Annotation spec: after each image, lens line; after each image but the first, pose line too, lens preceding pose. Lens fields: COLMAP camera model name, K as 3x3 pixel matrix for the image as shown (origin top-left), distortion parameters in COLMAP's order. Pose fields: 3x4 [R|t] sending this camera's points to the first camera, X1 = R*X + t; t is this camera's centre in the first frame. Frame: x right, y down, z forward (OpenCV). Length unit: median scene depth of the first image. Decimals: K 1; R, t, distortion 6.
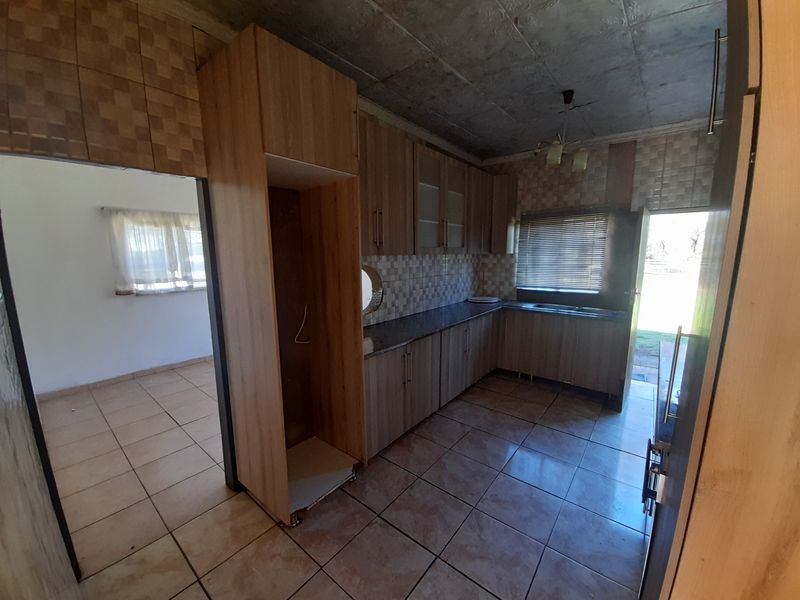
lens RADIAL K [[314.6, 0, 393.8], [0, 314.6, 307.3], [0, 0, 1]] dist [0.001922, -0.010842]
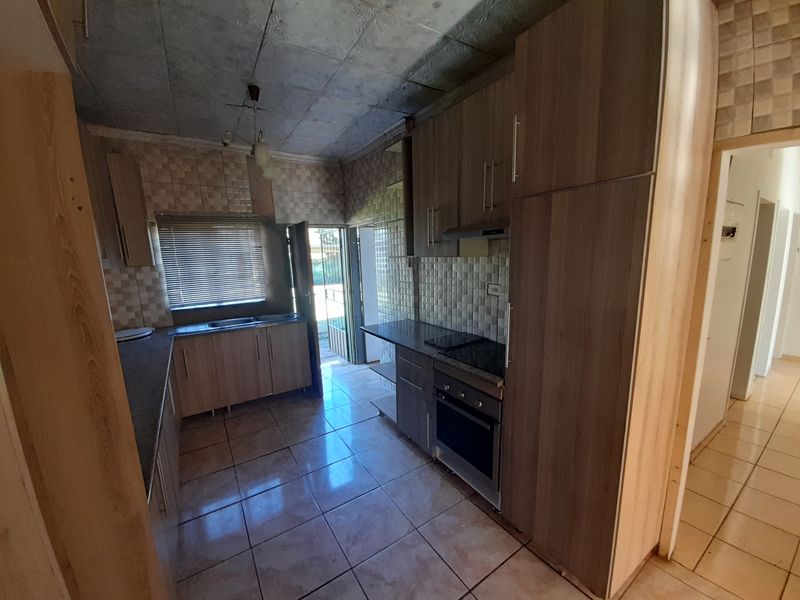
lens RADIAL K [[314.6, 0, 393.8], [0, 314.6, 307.3], [0, 0, 1]] dist [0.001922, -0.010842]
pose [[0.297945, -0.158335, 0.941360, -0.191944], [0.189893, 0.976270, 0.104104, -0.048855], [-0.935505, 0.147740, 0.320942, 0.272217]]
